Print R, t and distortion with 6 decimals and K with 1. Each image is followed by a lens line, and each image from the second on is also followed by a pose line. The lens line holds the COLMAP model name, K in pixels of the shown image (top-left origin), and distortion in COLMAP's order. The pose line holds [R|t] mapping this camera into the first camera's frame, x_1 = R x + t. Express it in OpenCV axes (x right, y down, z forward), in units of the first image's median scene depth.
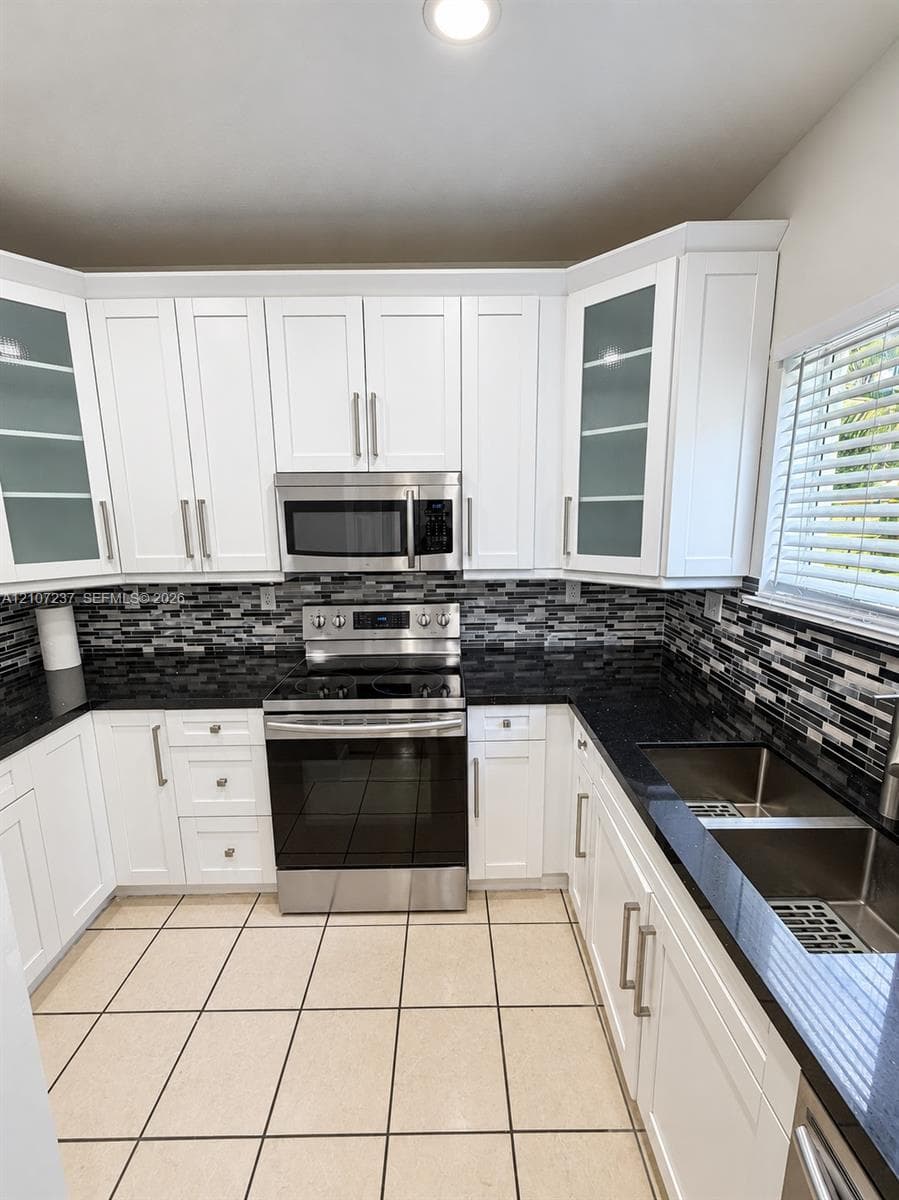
lens RADIAL K [[479.2, 0, 448.1], [0, 479.2, 596.1], [0, 0, 1]] dist [-0.003876, 0.001001]
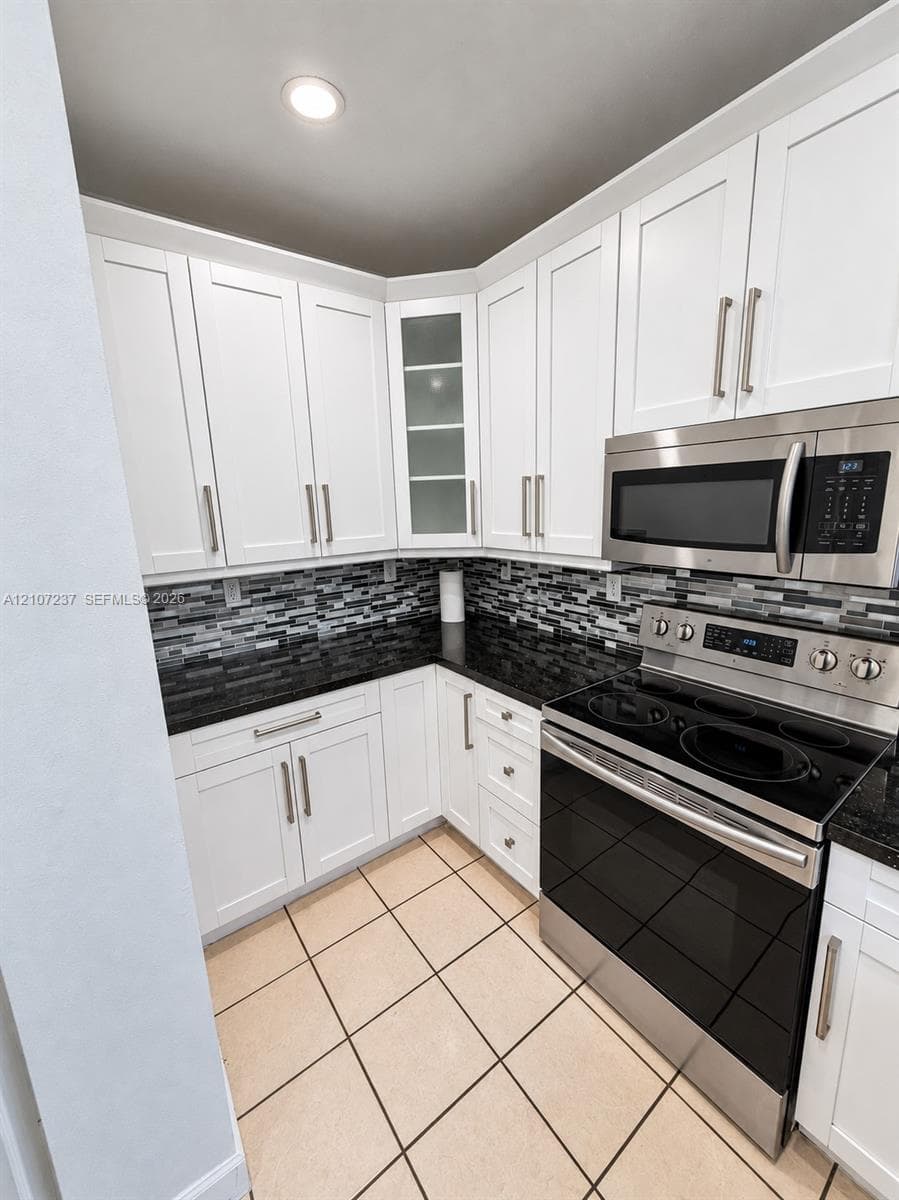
lens RADIAL K [[479.2, 0, 442.0], [0, 479.2, 596.4], [0, 0, 1]] dist [-0.003876, 0.001001]
pose [[0.571071, 0.152828, -0.806549, 0.163259], [-0.105531, 0.988032, 0.112496, -0.050586], [0.814089, 0.020873, 0.580365, 0.291351]]
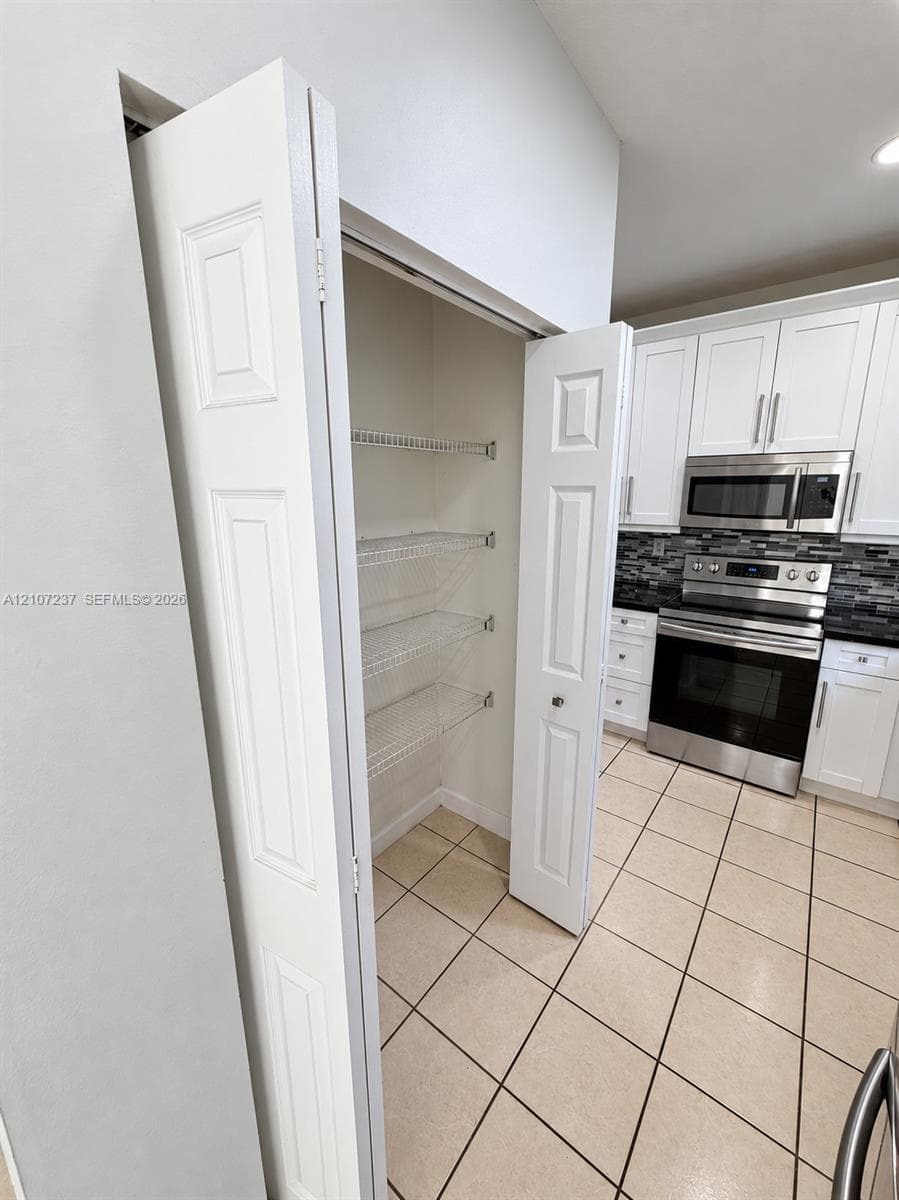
lens RADIAL K [[479.2, 0, 448.0], [0, 479.2, 595.4], [0, 0, 1]] dist [-0.003876, 0.001001]
pose [[0.784417, 0.141453, -0.603889, 0.004878], [-0.110280, 0.989941, 0.088632, 0.102163], [0.610351, -0.002927, 0.792125, -0.553114]]
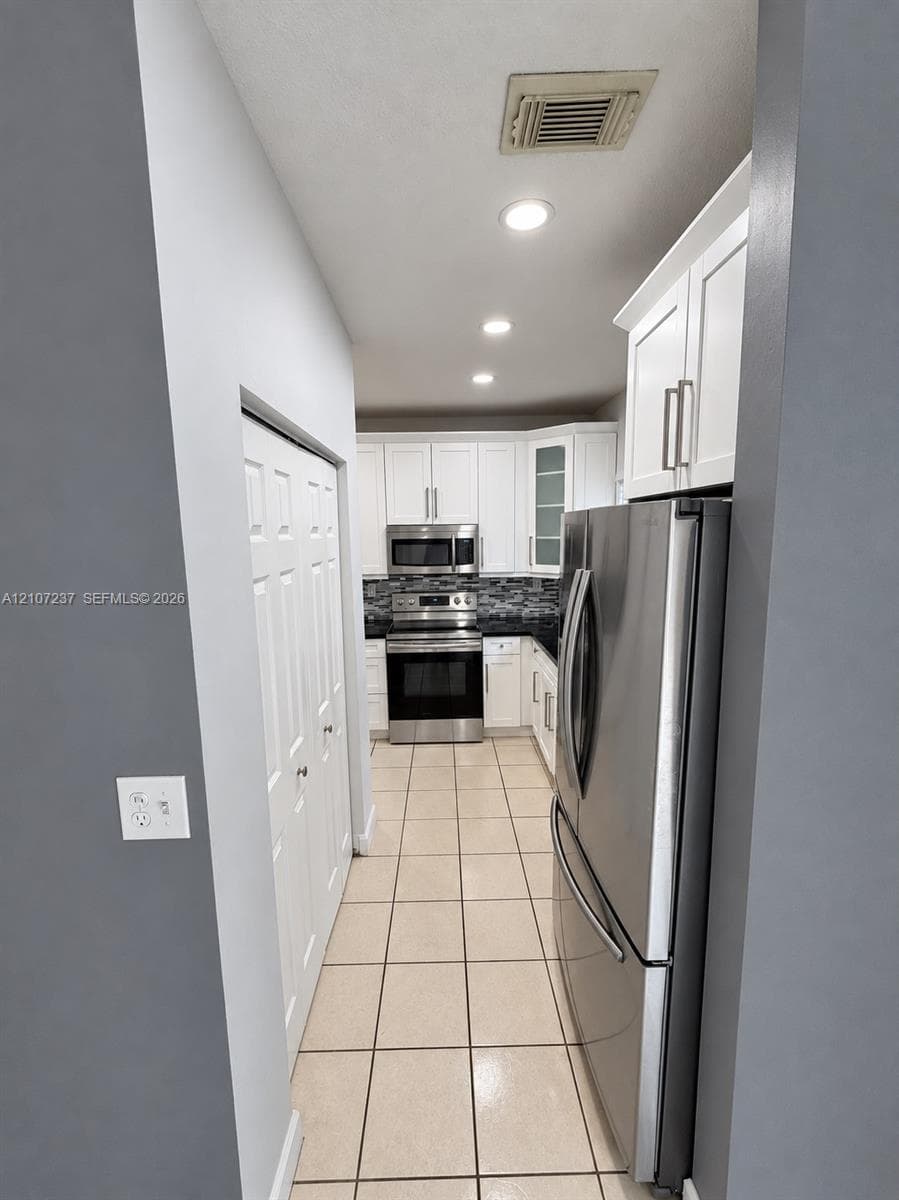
lens RADIAL K [[479.2, 0, 454.6], [0, 479.2, 594.2], [0, 0, 1]] dist [-0.003876, 0.001001]
pose [[0.999671, -0.006541, 0.024806, -0.118353], [0.007442, 0.999309, -0.036428, 0.105158], [-0.024550, 0.036601, 0.999028, -0.972001]]
